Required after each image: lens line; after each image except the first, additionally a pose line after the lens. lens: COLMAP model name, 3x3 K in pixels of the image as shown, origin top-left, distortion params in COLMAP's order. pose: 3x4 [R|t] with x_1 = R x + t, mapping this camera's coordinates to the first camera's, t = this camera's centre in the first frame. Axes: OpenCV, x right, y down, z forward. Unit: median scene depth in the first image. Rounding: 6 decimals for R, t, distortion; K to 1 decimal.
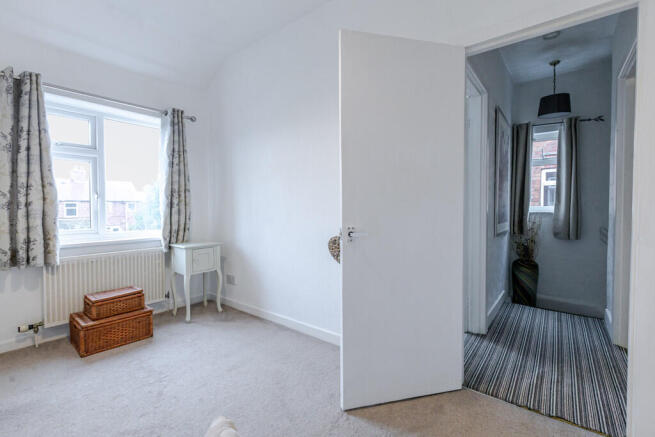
lens RADIAL K [[292.1, 0, 320.5], [0, 292.1, 213.9], [0, 0, 1]] dist [0.001978, 0.000343]
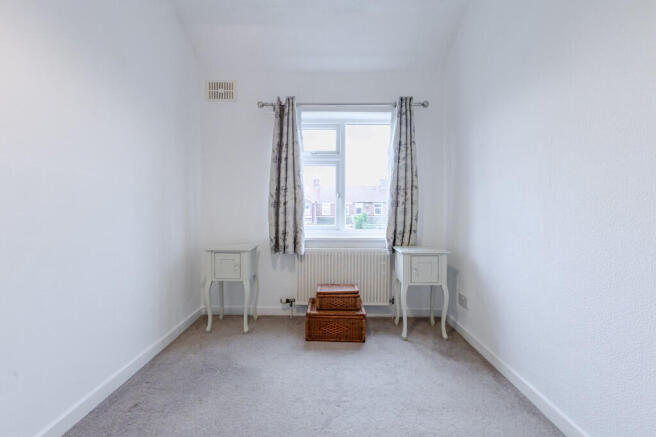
lens RADIAL K [[292.6, 0, 321.0], [0, 292.6, 213.9], [0, 0, 1]] dist [0.001978, 0.000343]
pose [[0.633871, 0.022050, -0.773124, 0.052002], [-0.022942, 0.999690, 0.009703, -0.002291], [0.773098, 0.011586, 0.634180, 0.251394]]
